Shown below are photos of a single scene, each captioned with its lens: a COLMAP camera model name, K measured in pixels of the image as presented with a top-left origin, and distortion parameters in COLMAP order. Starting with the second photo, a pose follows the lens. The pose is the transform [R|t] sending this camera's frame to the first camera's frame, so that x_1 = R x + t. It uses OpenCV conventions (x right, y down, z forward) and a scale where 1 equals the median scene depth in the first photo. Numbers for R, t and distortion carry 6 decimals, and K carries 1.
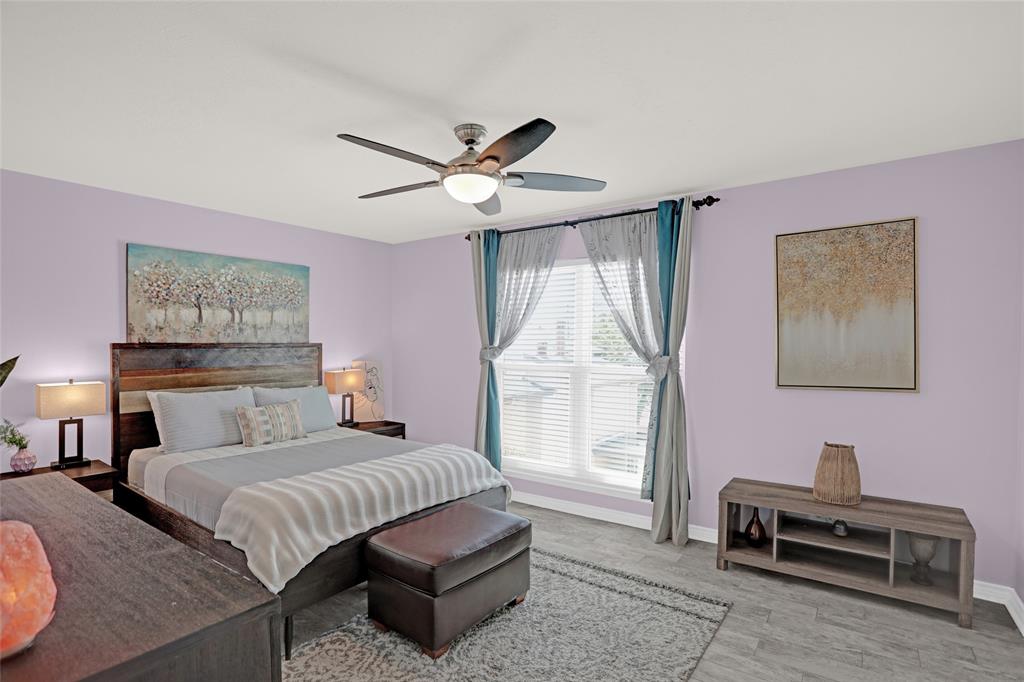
lens RADIAL K [[509.8, 0, 512.0], [0, 509.8, 341.0], [0, 0, 1]] dist [-0.070665, 0.028127]
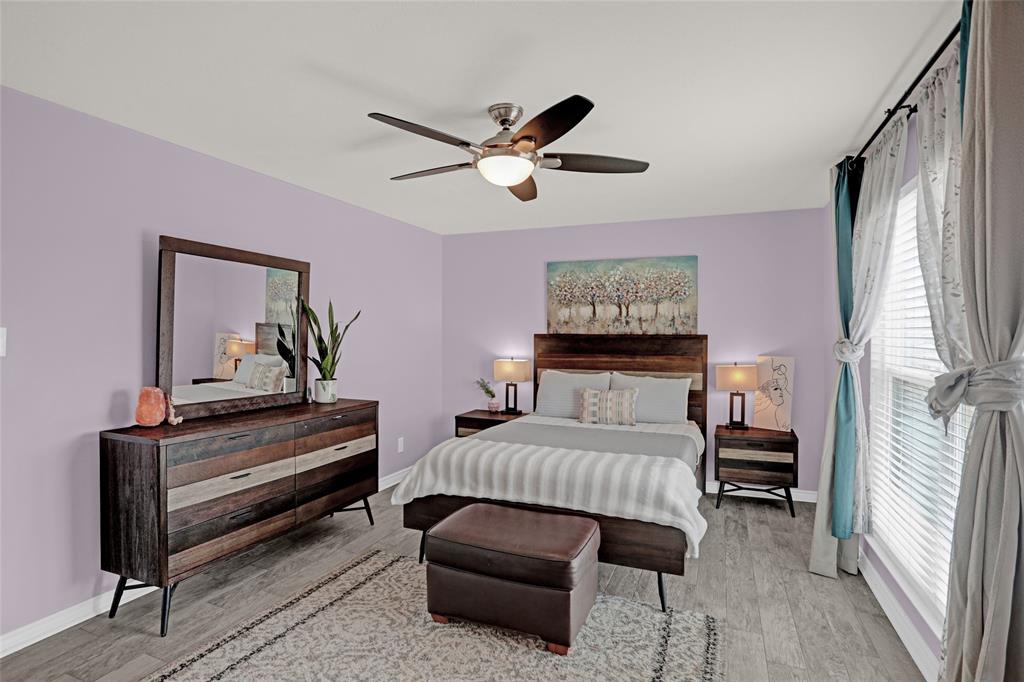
lens RADIAL K [[523.8, 0, 512.0], [0, 523.8, 341.0], [0, 0, 1]] dist [0.000229, 0.031362]
pose [[0.253453, 0.027371, -0.966960, 0.603021], [0.006240, 0.999533, 0.029928, -0.019664], [0.967328, -0.013620, 0.253164, 0.500863]]
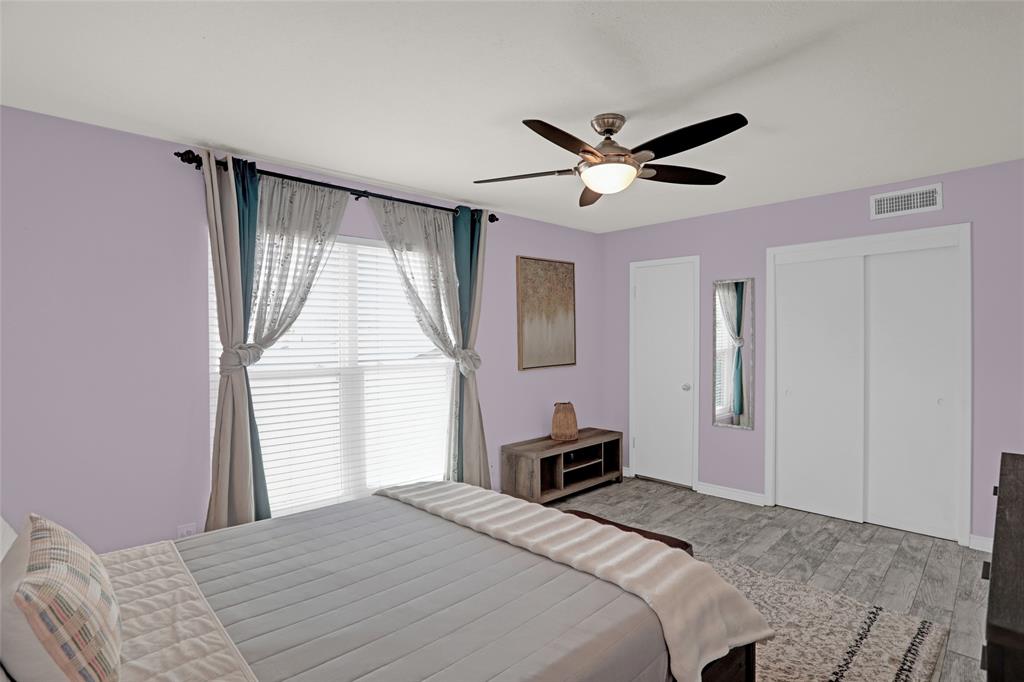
lens RADIAL K [[516.0, 0, 512.0], [0, 516.0, 341.0], [0, 0, 1]] dist [-0.070958, 0.000316]
pose [[0.171311, -0.009101, 0.985175, -0.717497], [0.005375, 0.999951, 0.008303, 0.002204], [-0.985202, 0.003873, 0.171351, 0.670479]]
